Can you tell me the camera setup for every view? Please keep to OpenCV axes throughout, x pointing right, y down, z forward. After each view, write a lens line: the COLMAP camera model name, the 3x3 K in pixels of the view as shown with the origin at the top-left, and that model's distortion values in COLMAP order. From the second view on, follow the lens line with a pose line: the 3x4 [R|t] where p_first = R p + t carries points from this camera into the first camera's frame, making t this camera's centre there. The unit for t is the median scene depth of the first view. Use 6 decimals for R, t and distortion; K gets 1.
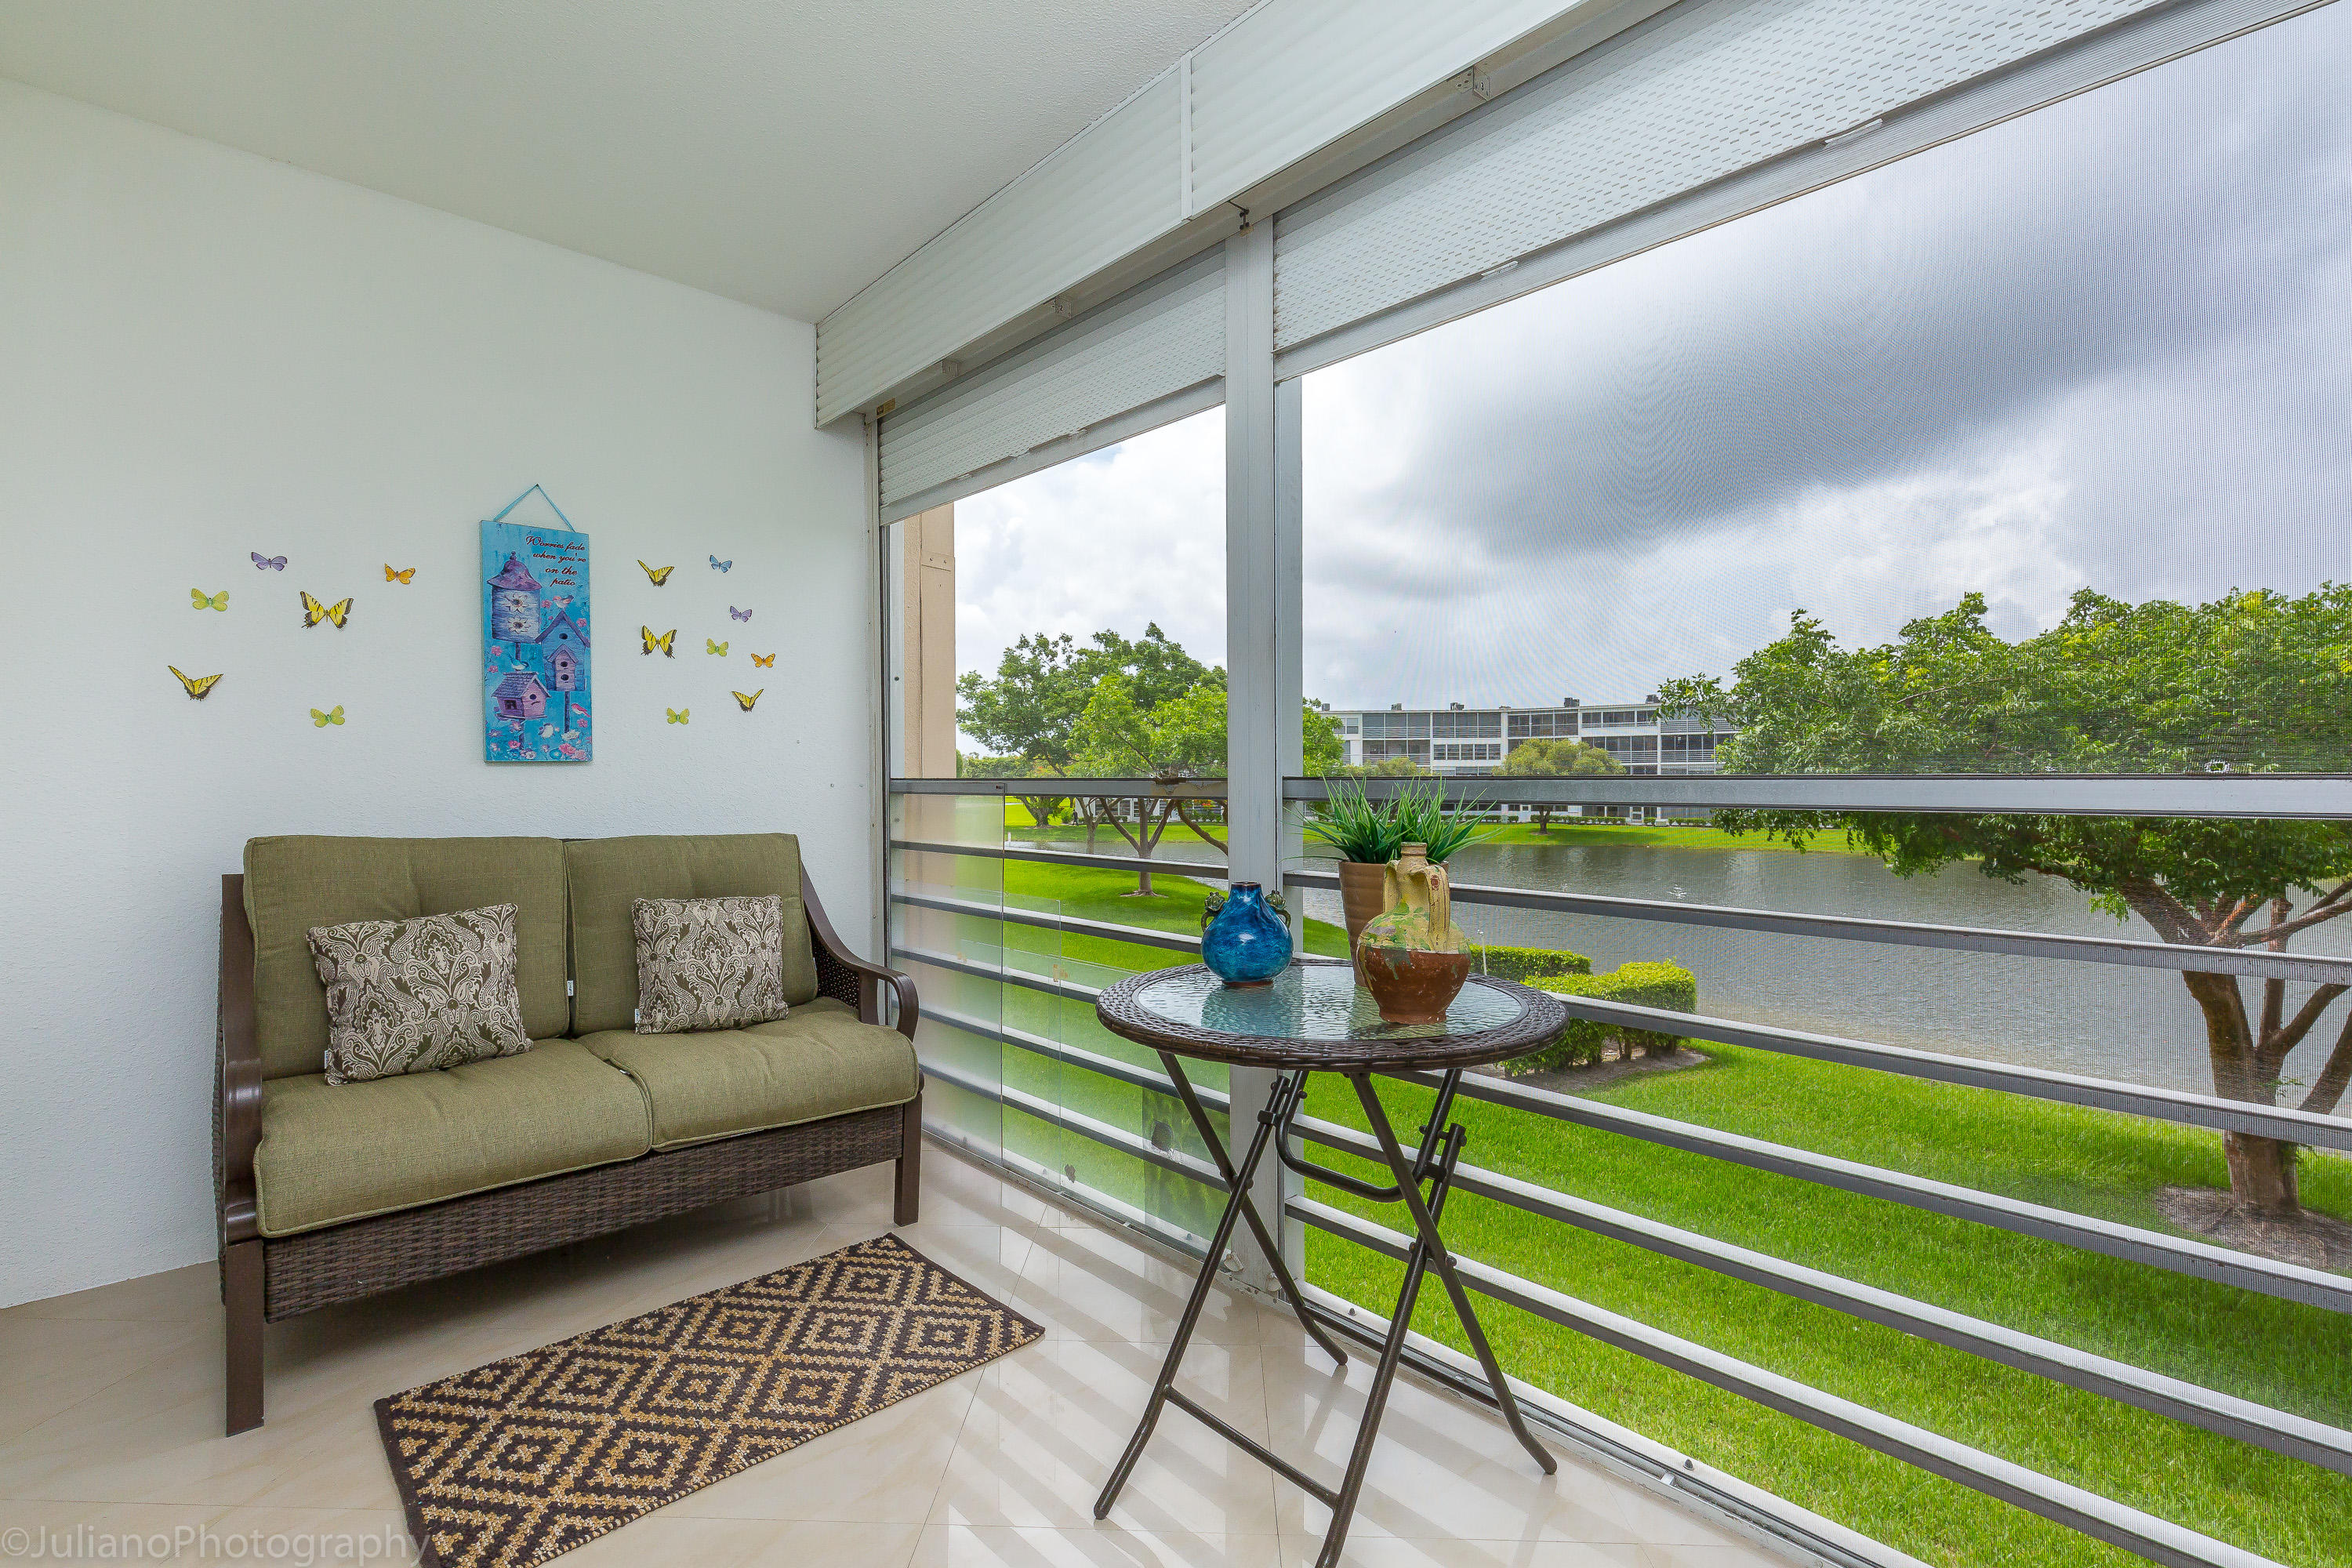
lens RADIAL K [[1044.2, 0, 1180.4], [0, 1044.2, 783.5], [0, 0, 1]] dist [-0.002923, -0.001038]
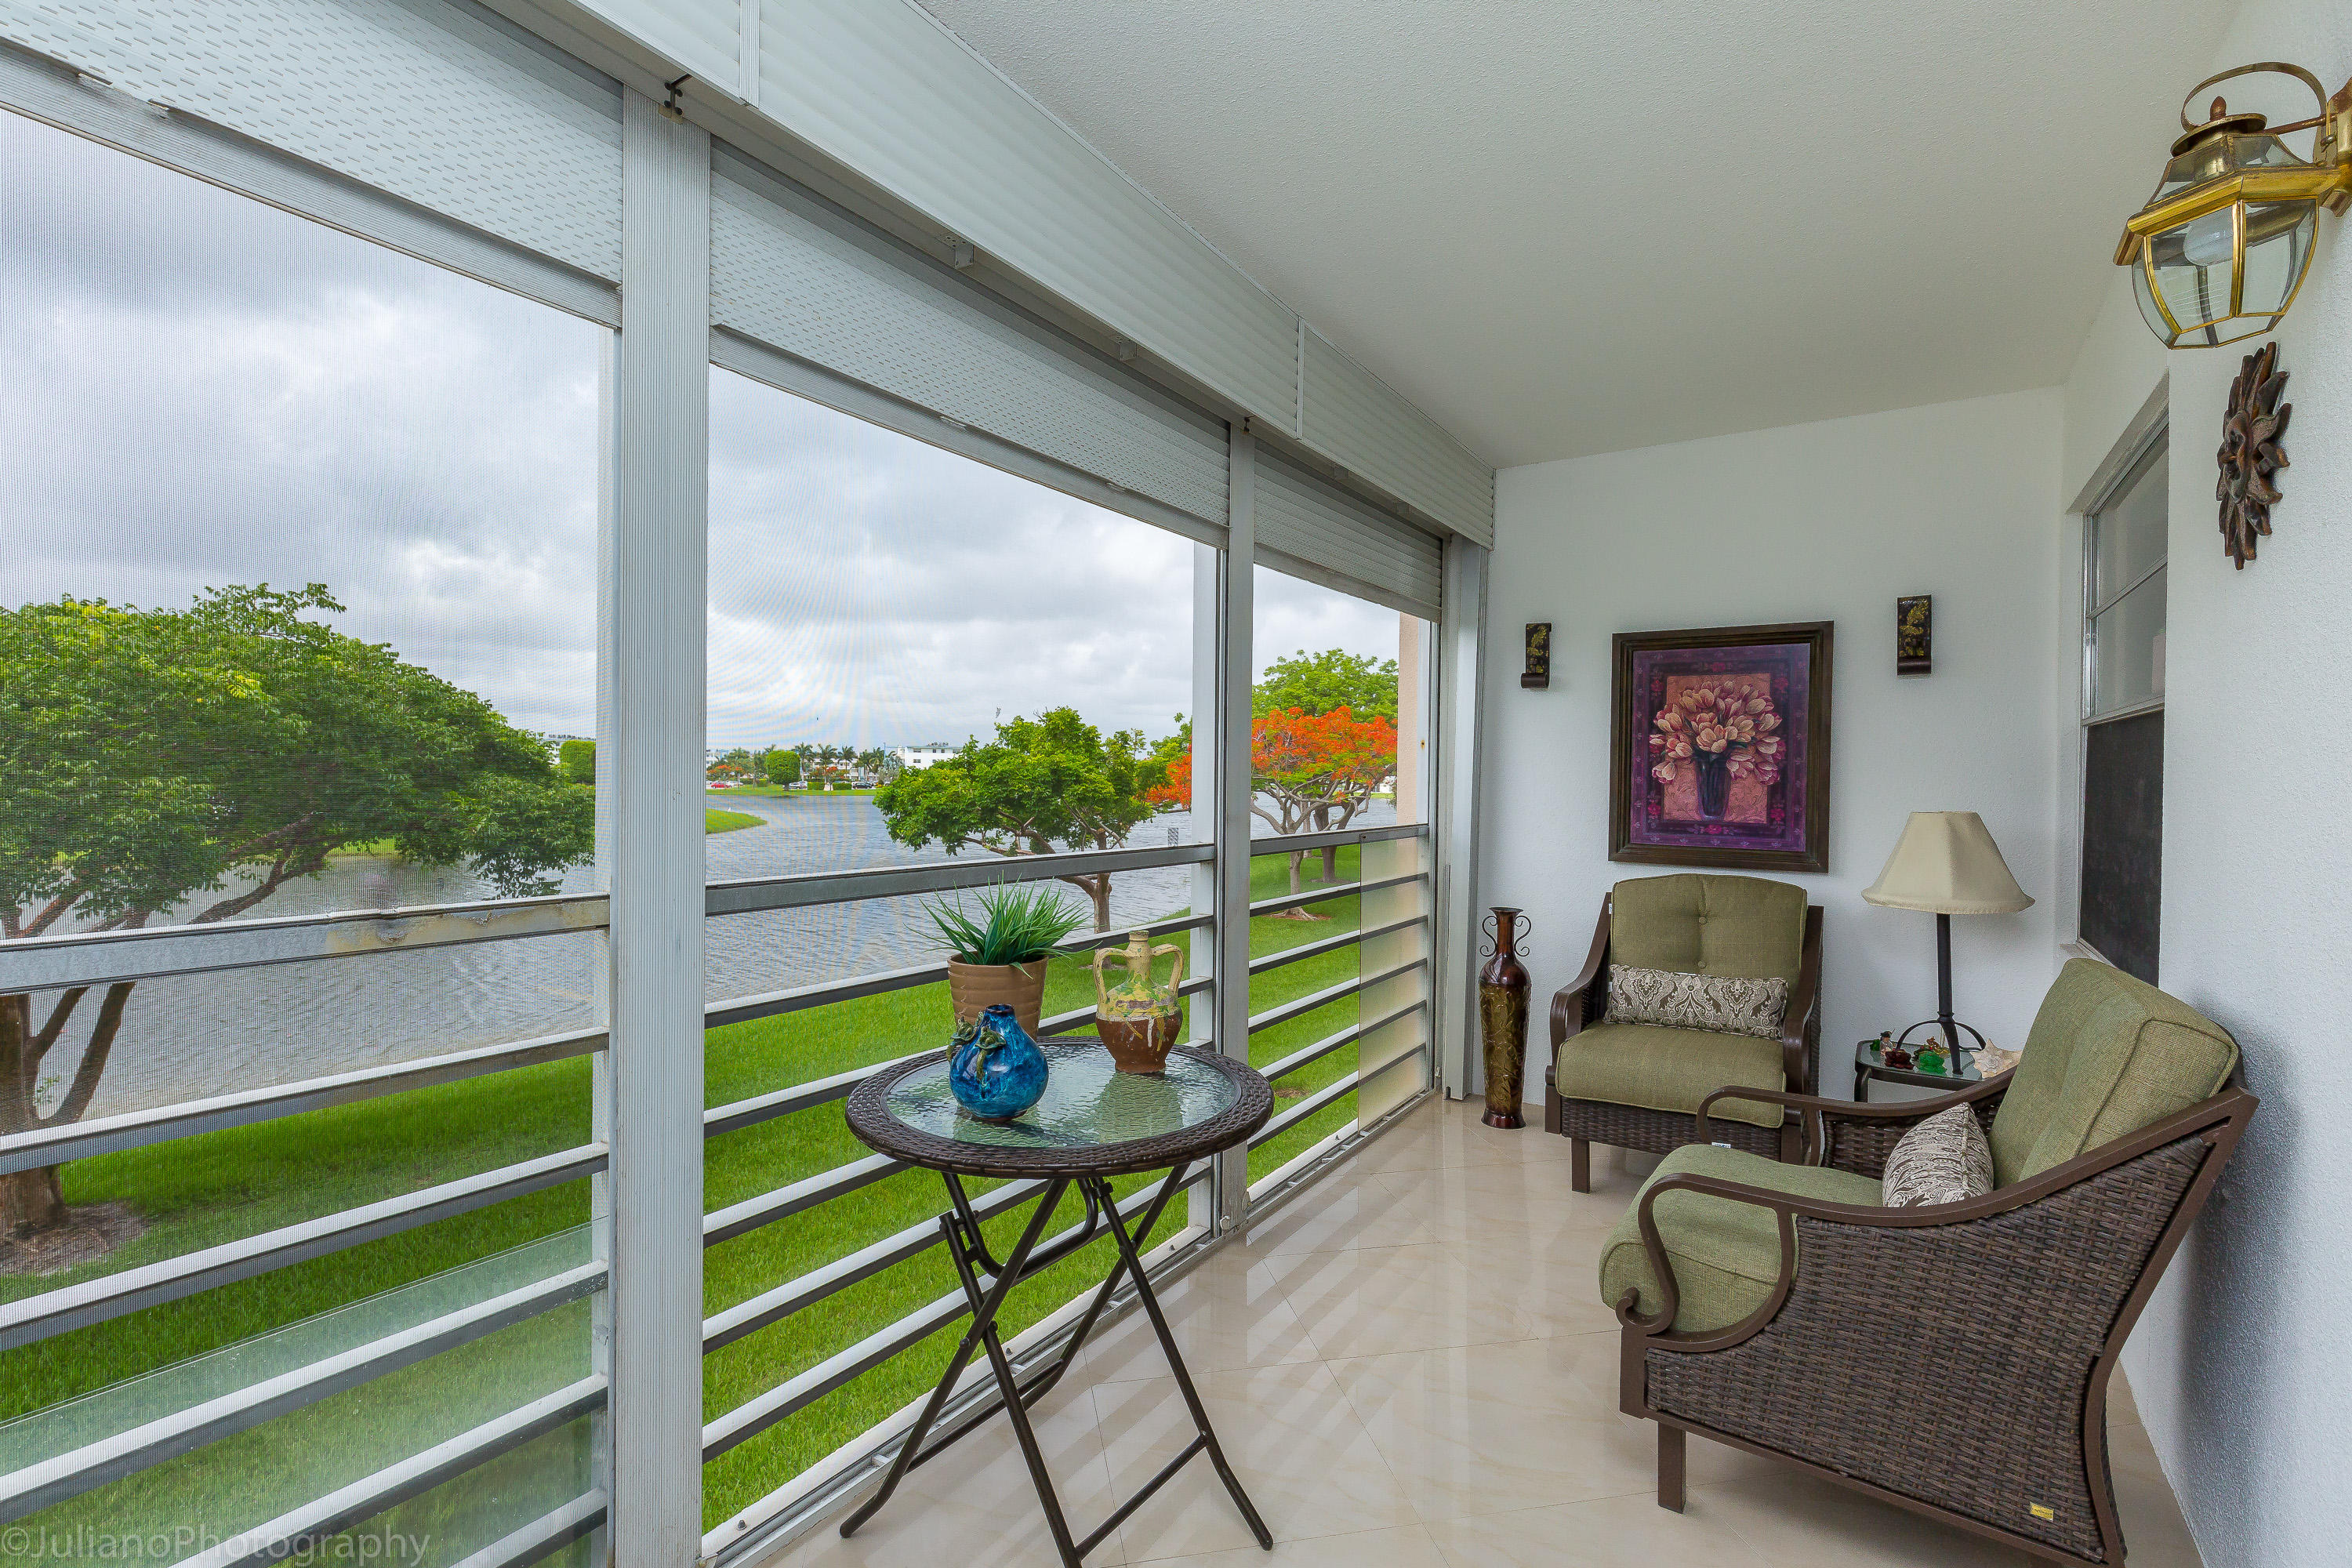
lens RADIAL K [[1044.2, 0, 1179.0], [0, 1044.2, 786.0], [0, 0, 1]] dist [-0.002923, -0.001038]
pose [[-0.225107, -0.011358, 0.974268, -0.684933], [-0.006591, 0.999927, 0.010134, -0.090054], [-0.974312, -0.004140, -0.225165, 0.813304]]
